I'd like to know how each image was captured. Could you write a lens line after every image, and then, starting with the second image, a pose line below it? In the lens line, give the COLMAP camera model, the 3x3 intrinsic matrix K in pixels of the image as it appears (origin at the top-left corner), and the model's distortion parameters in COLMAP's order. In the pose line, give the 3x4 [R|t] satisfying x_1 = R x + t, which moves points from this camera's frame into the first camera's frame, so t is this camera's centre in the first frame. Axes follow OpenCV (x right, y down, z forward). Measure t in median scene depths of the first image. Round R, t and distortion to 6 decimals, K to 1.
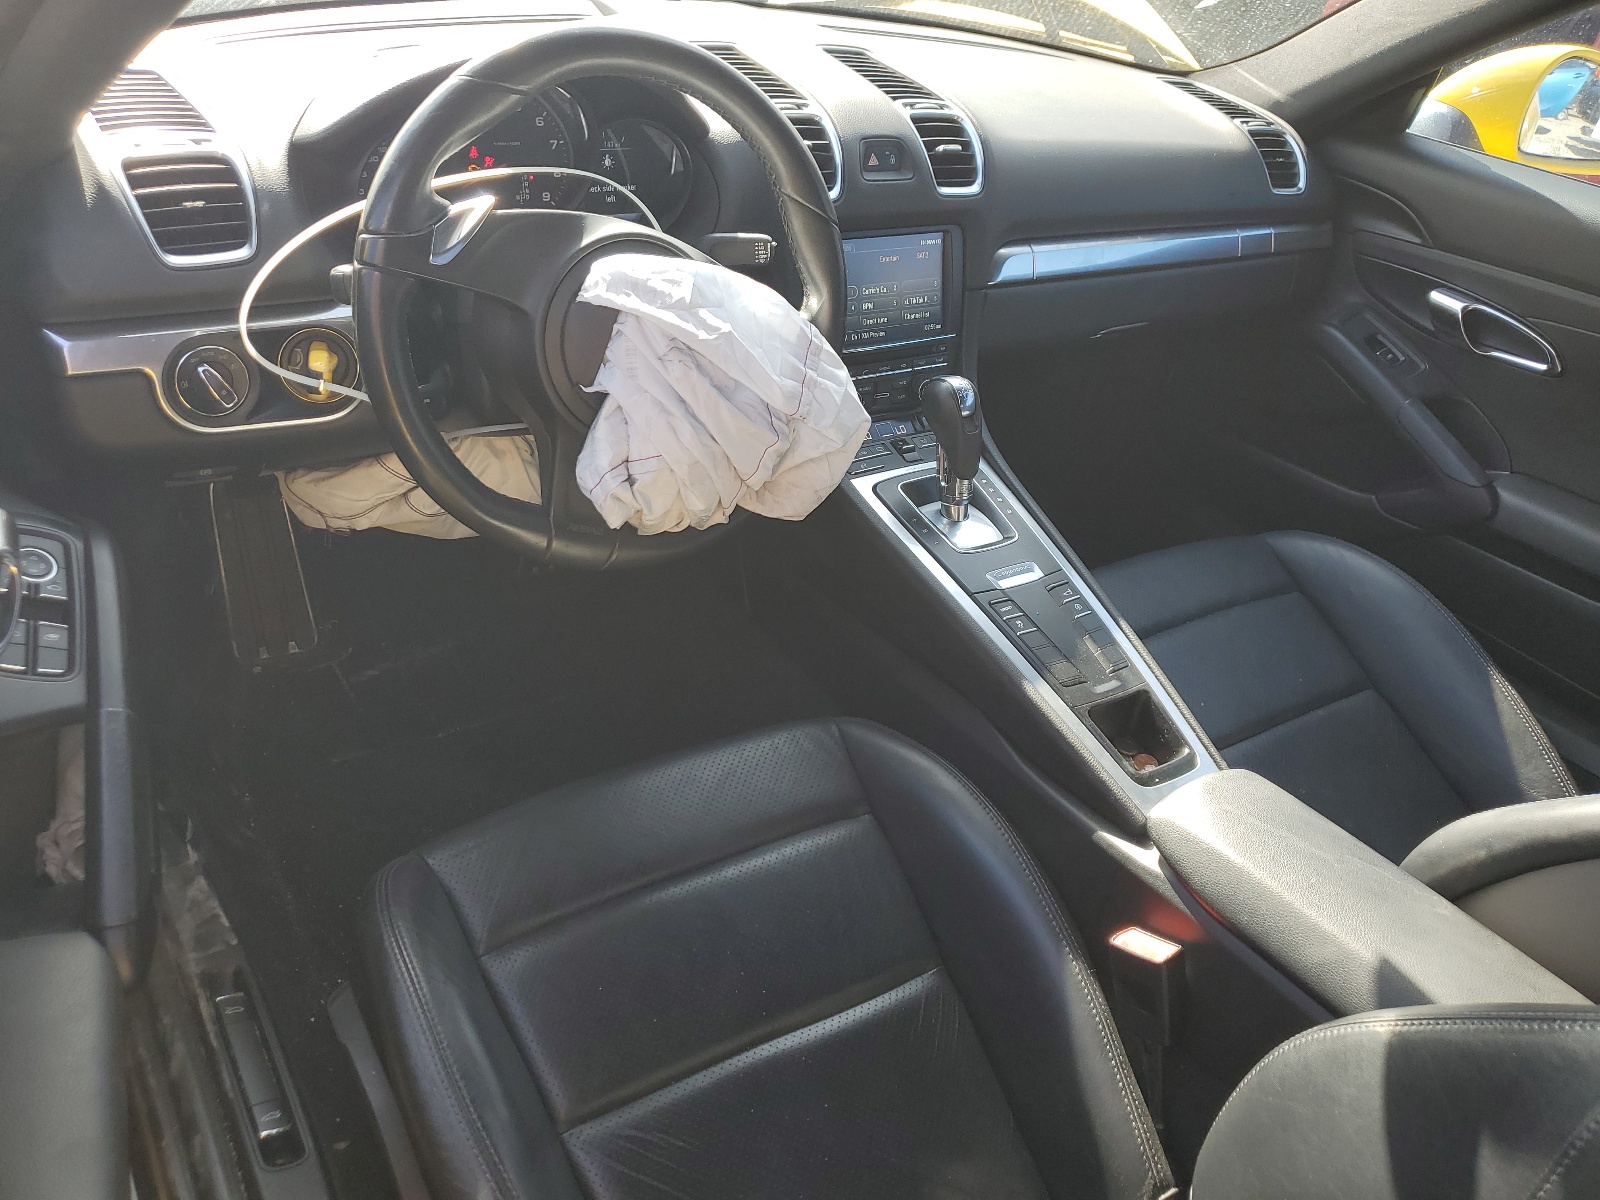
lens RADIAL K [[1208.7, 0, 800.0], [0, 1208.7, 600.0], [0, 0, 1]] dist [0.000624, 0.000183]
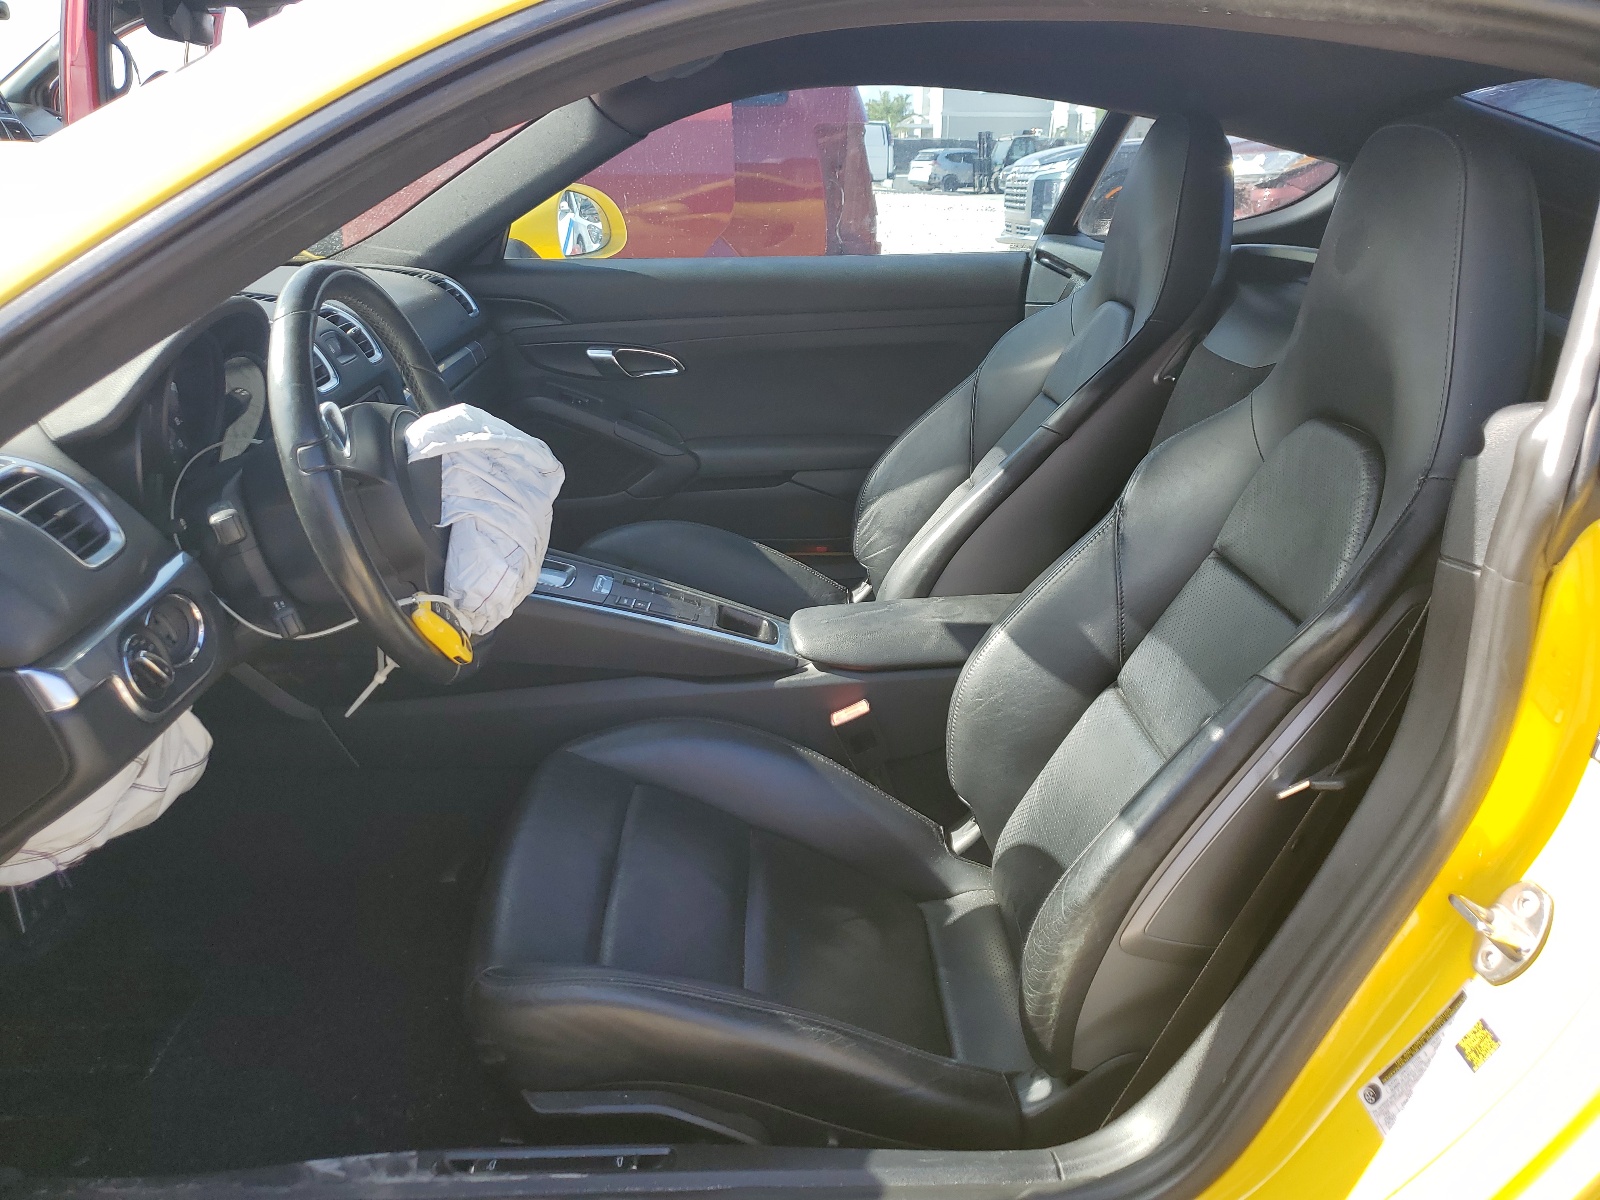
lens RADIAL K [[1208.7, 0, 800.0], [0, 1208.7, 600.0], [0, 0, 1]] dist [0.000624, 0.000183]
pose [[0.526316, -0.411431, 0.744121, -0.562264], [0.506157, 0.854791, 0.114617, -0.037628], [-0.683225, 0.316317, 0.658139, -0.037420]]
